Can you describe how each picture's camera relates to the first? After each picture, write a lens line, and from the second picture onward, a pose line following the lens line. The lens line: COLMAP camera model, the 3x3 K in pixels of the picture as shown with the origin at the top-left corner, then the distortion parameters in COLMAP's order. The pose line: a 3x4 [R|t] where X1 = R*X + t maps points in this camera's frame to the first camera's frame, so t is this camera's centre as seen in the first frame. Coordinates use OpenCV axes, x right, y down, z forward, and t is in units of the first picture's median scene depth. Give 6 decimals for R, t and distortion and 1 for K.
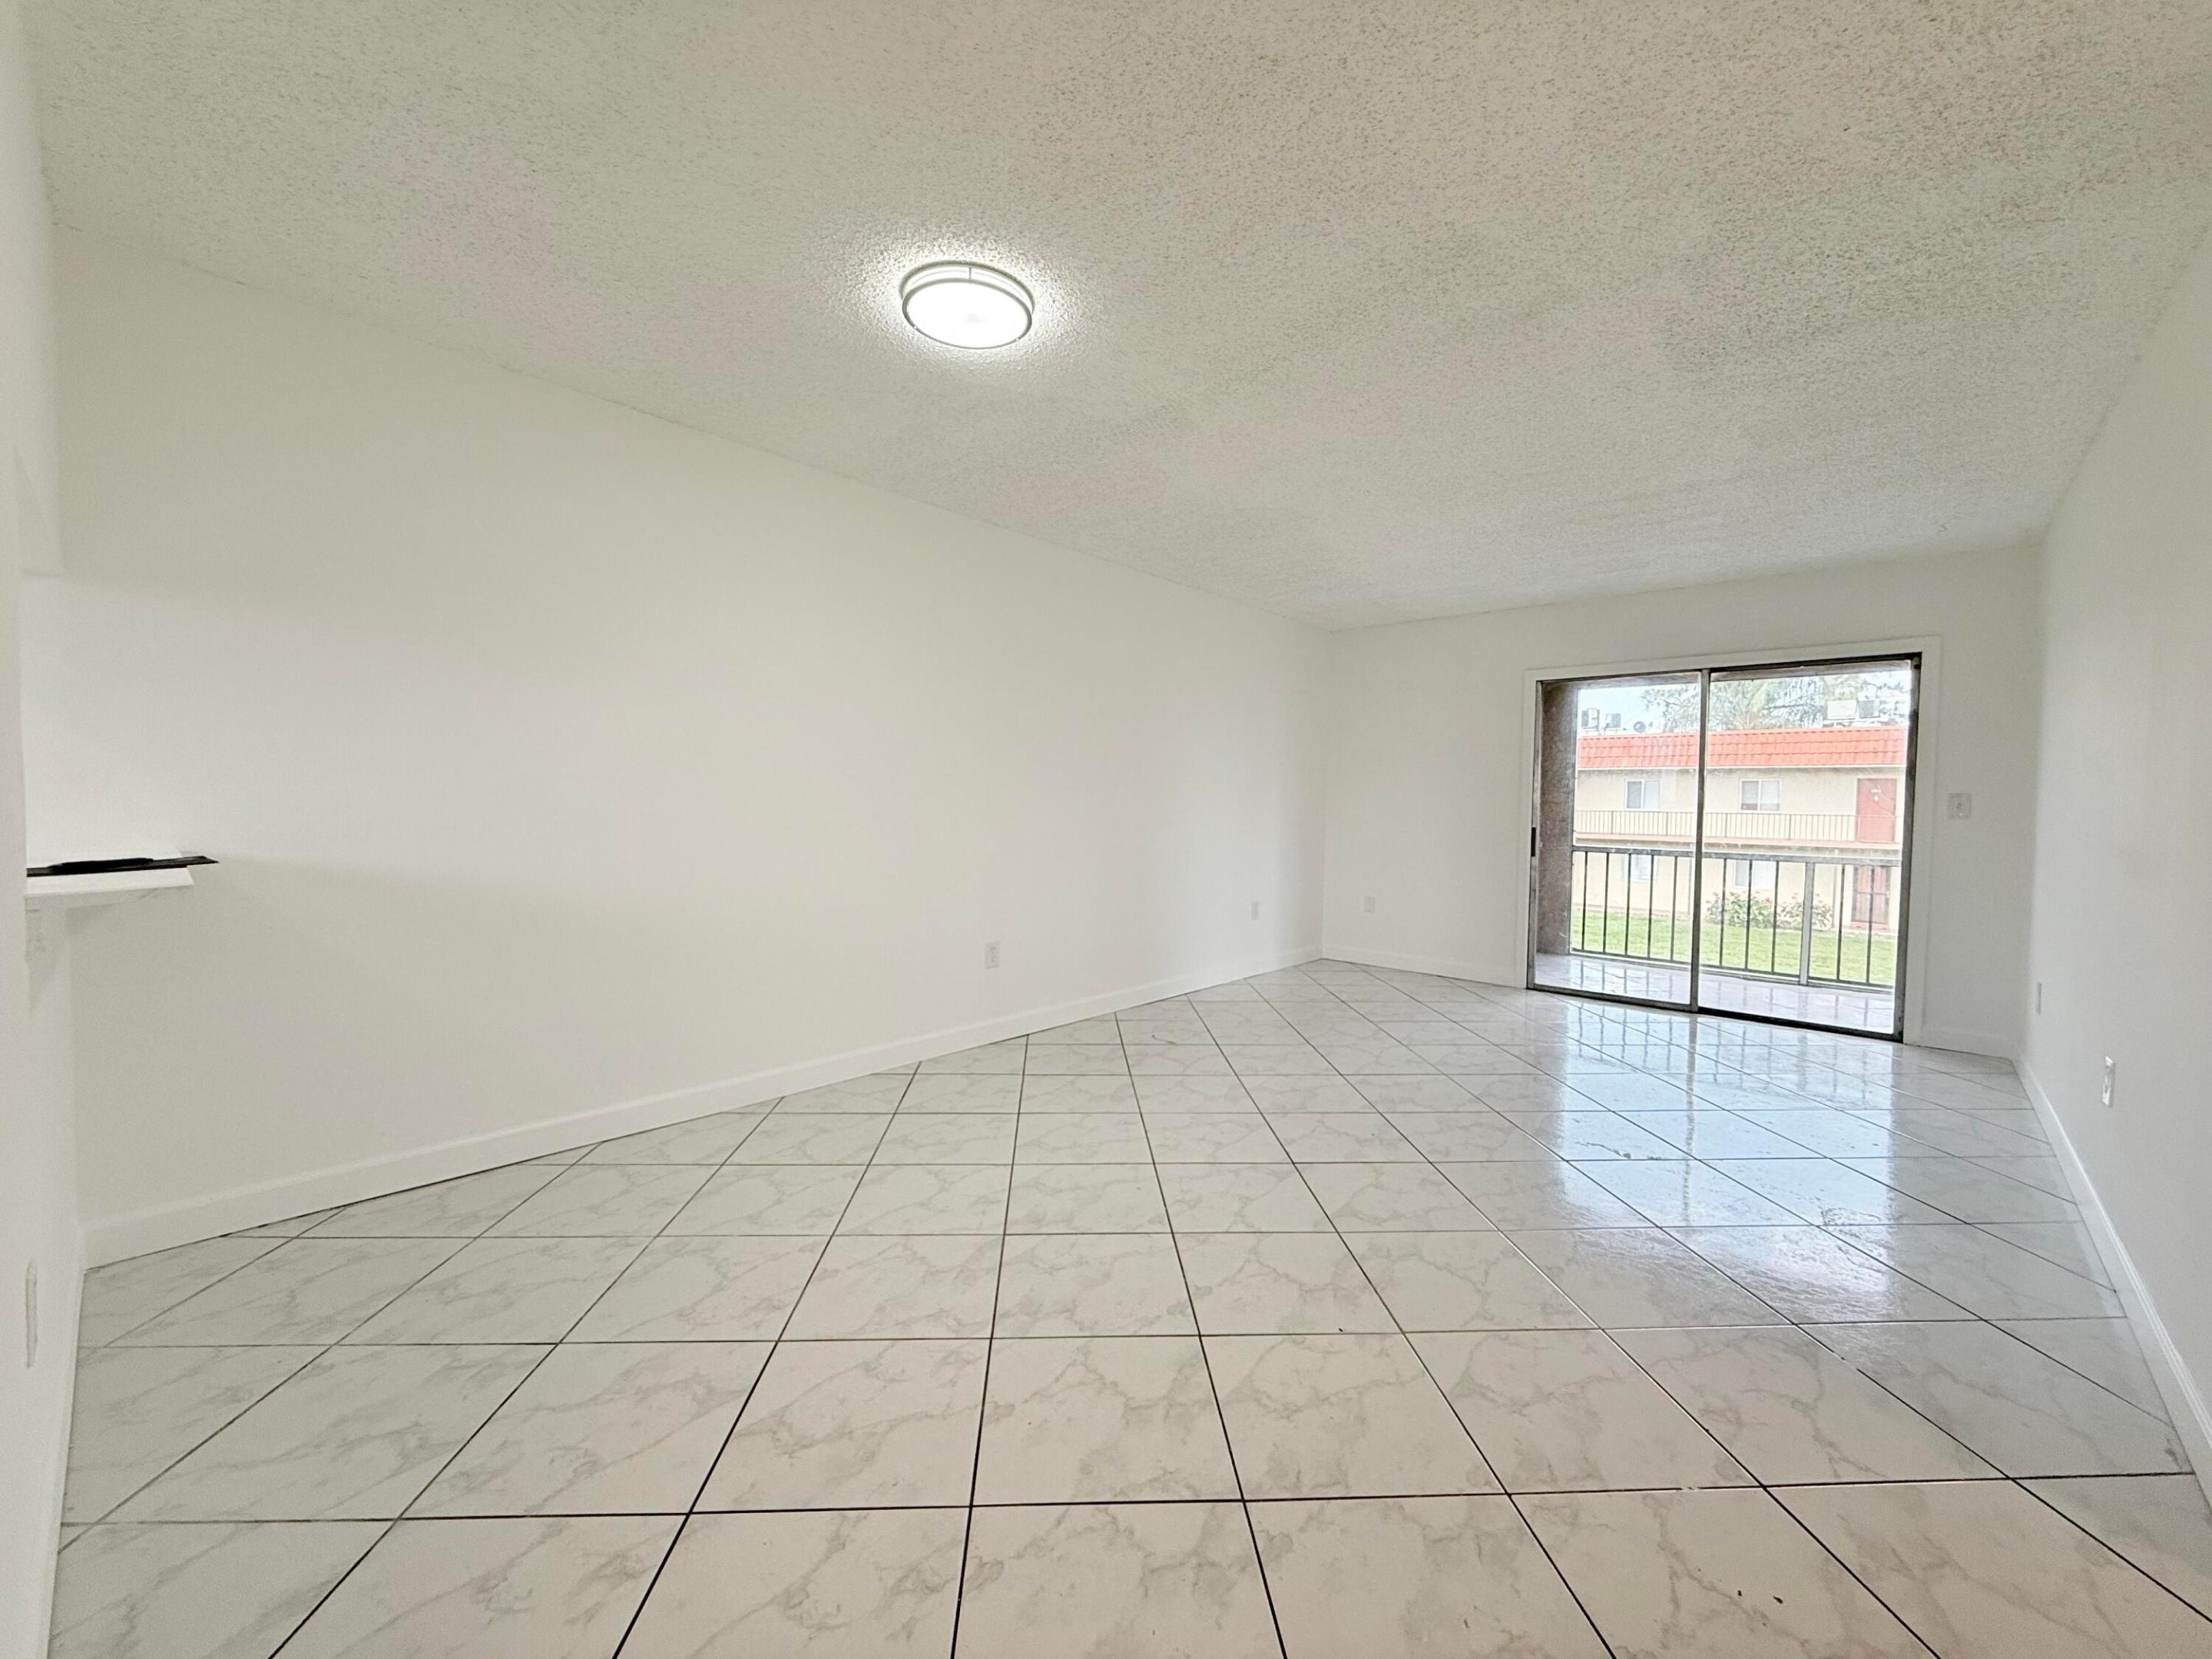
lens RADIAL K [[882.3, 0, 1101.9], [0, 882.3, 829.8], [0, 0, 1]] dist [0.000903, -0.000160]
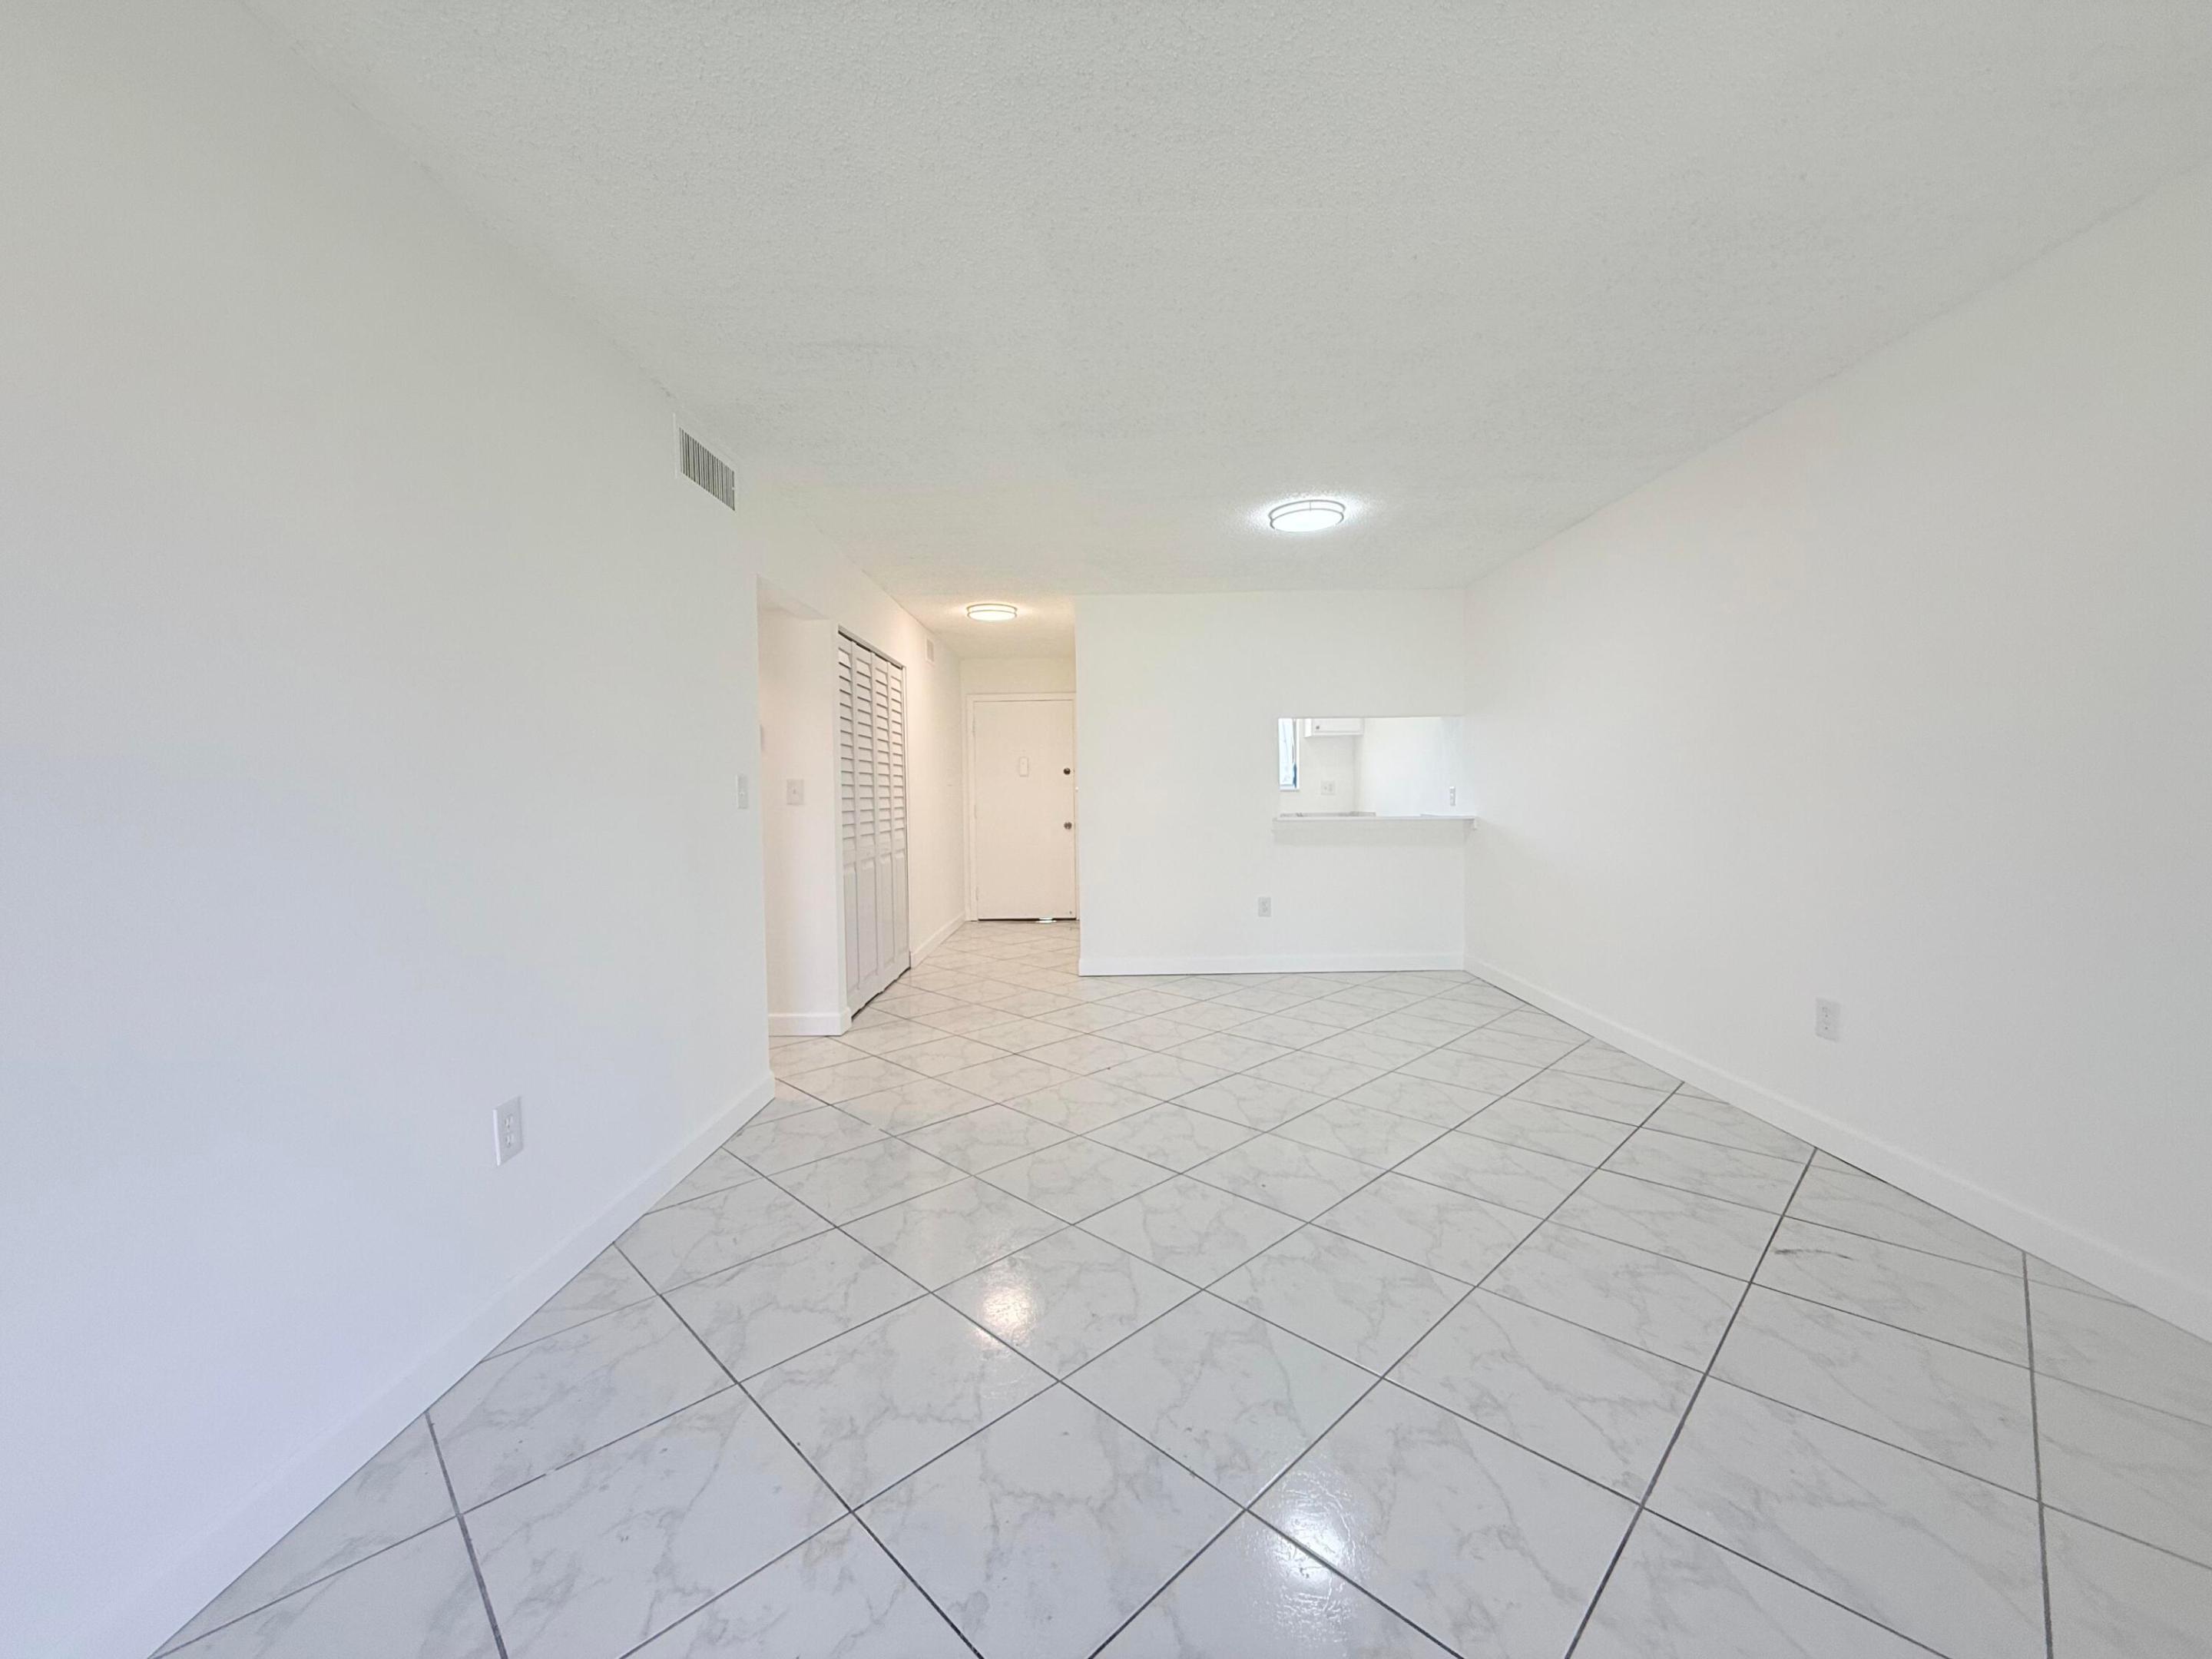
lens RADIAL K [[882.3, 0, 1101.9], [0, 882.3, 829.8], [0, 0, 1]] dist [0.000903, -0.000160]
pose [[-0.748341, 0.018809, -0.663047, 0.938810], [-0.020023, 0.998502, 0.050924, -0.031224], [0.663012, 0.051385, -0.746843, 1.453304]]
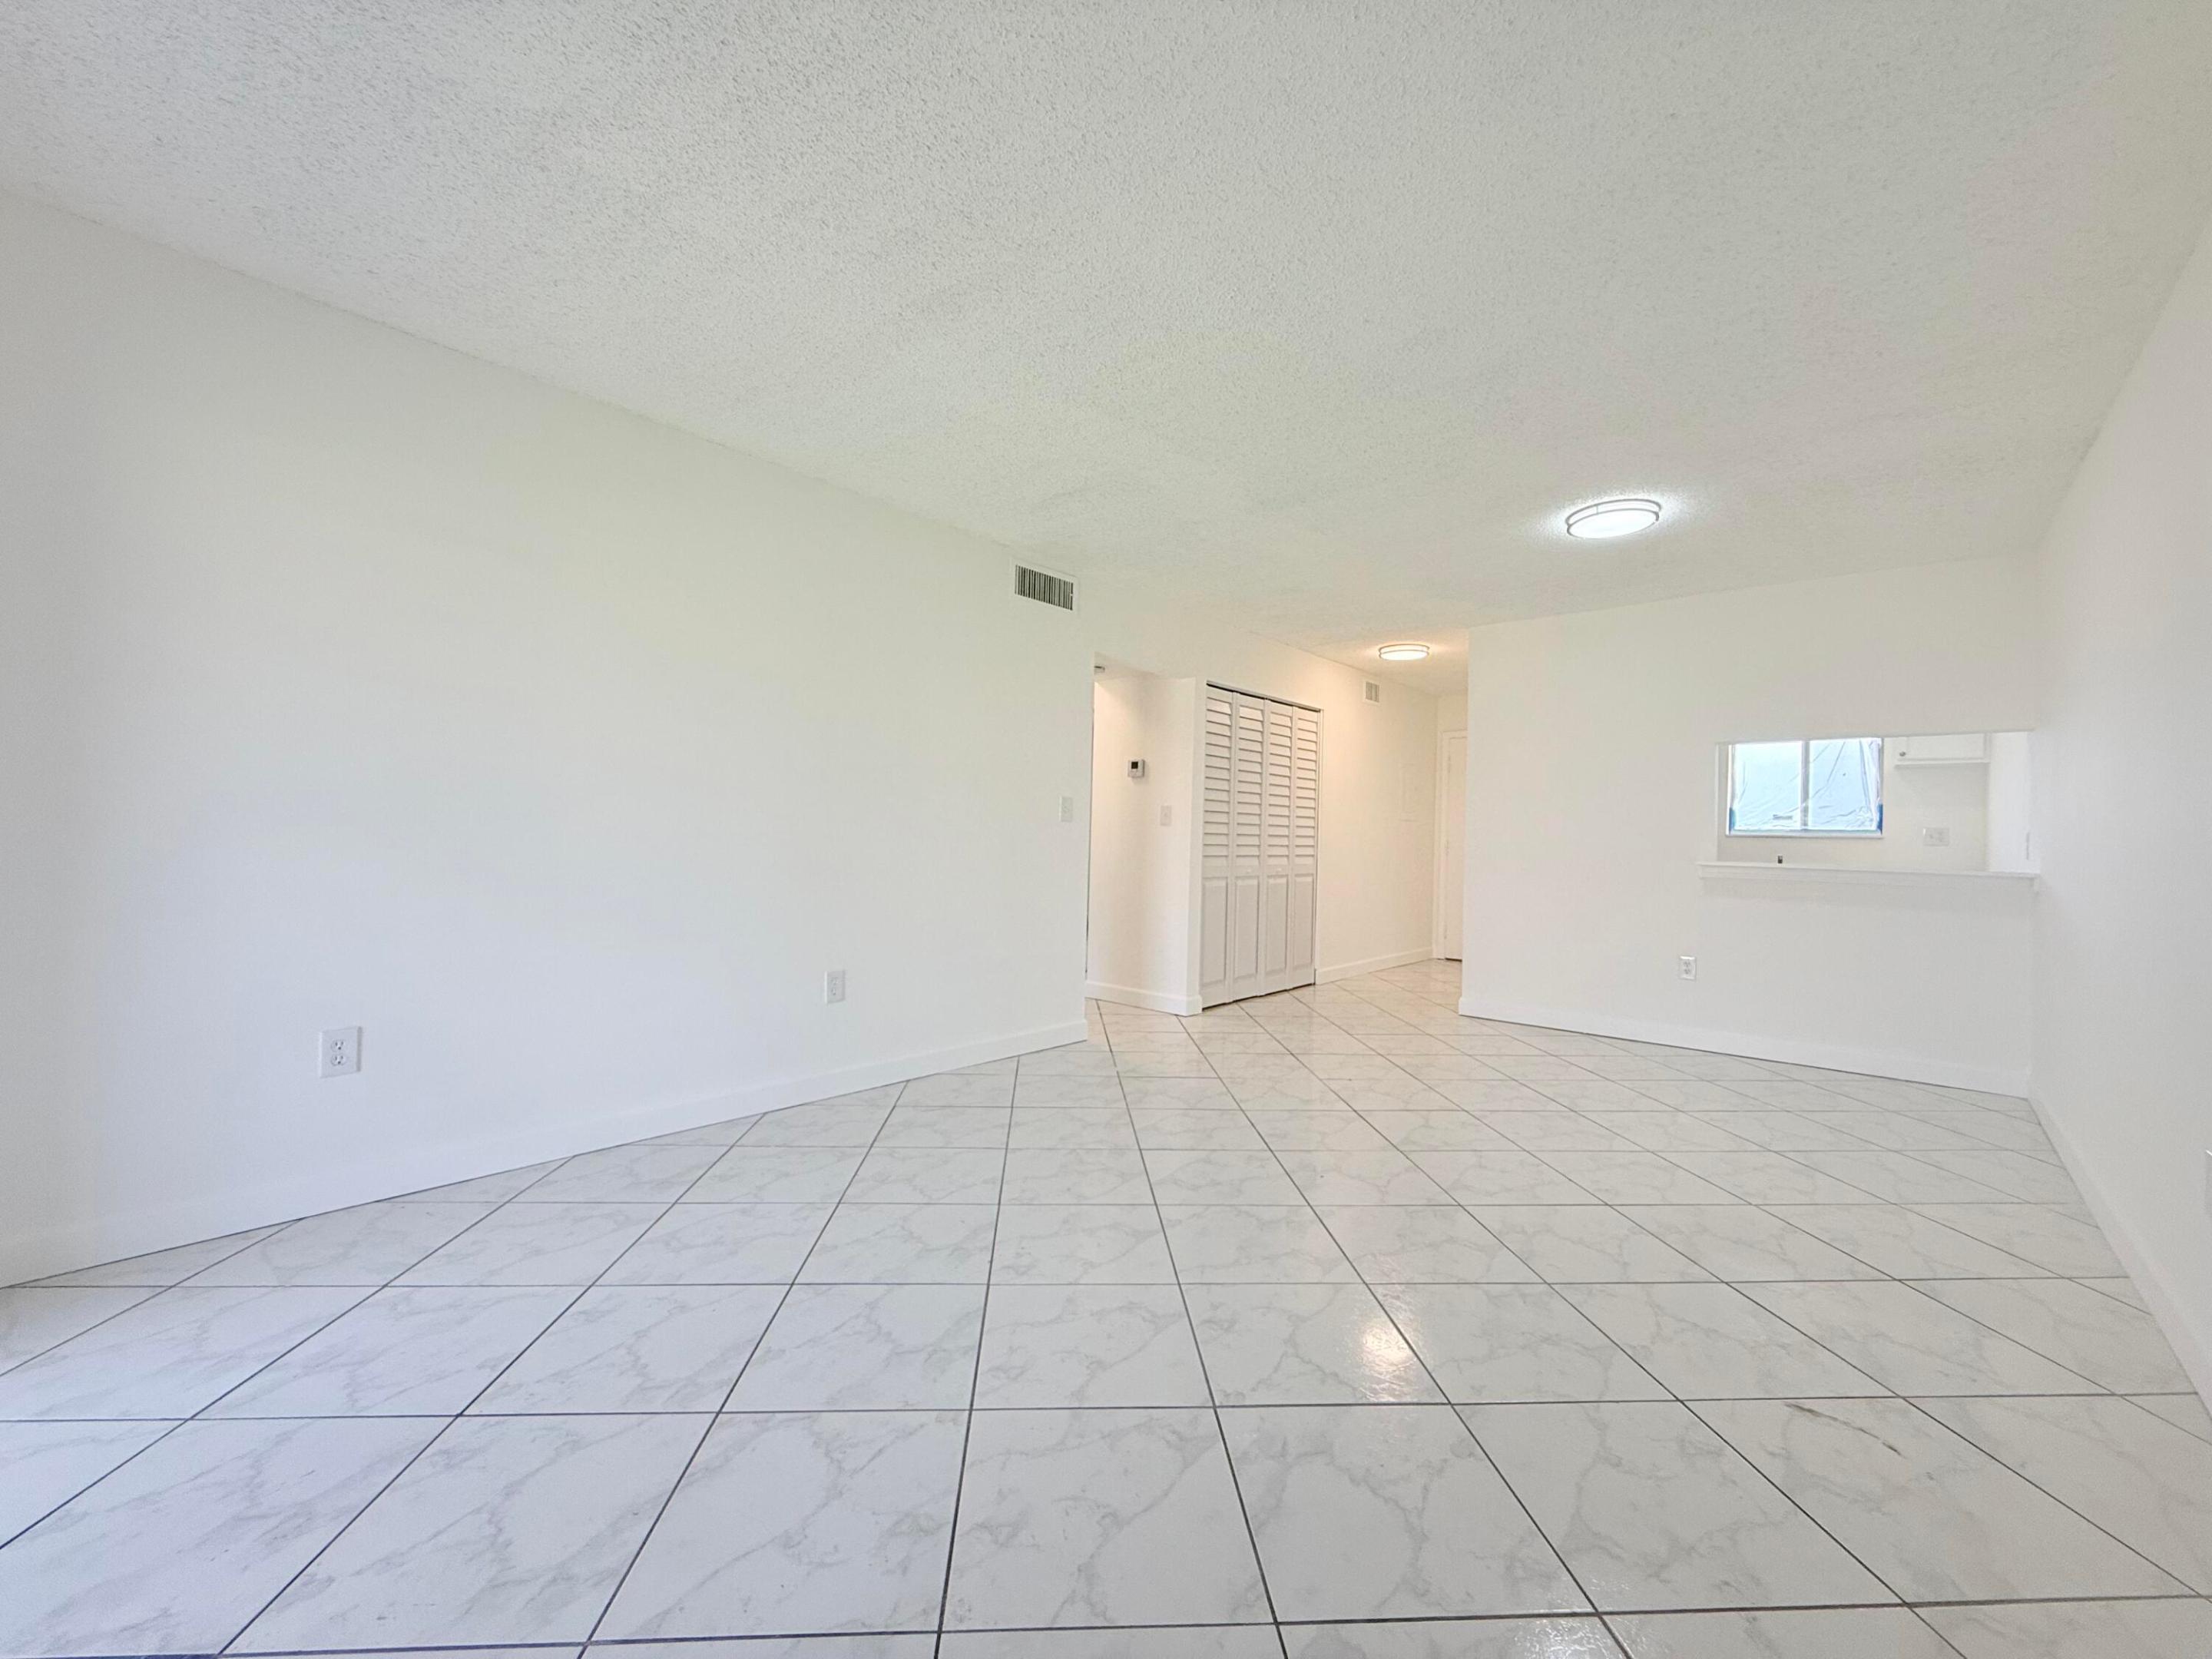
lens RADIAL K [[882.3, 0, 1101.9], [0, 882.3, 829.8], [0, 0, 1]] dist [0.000903, -0.000160]
pose [[-0.999121, -0.041883, -0.001673, 0.530371], [-0.041912, 0.998829, 0.024180, -0.019949], [0.000659, 0.024229, -0.999706, 1.823324]]
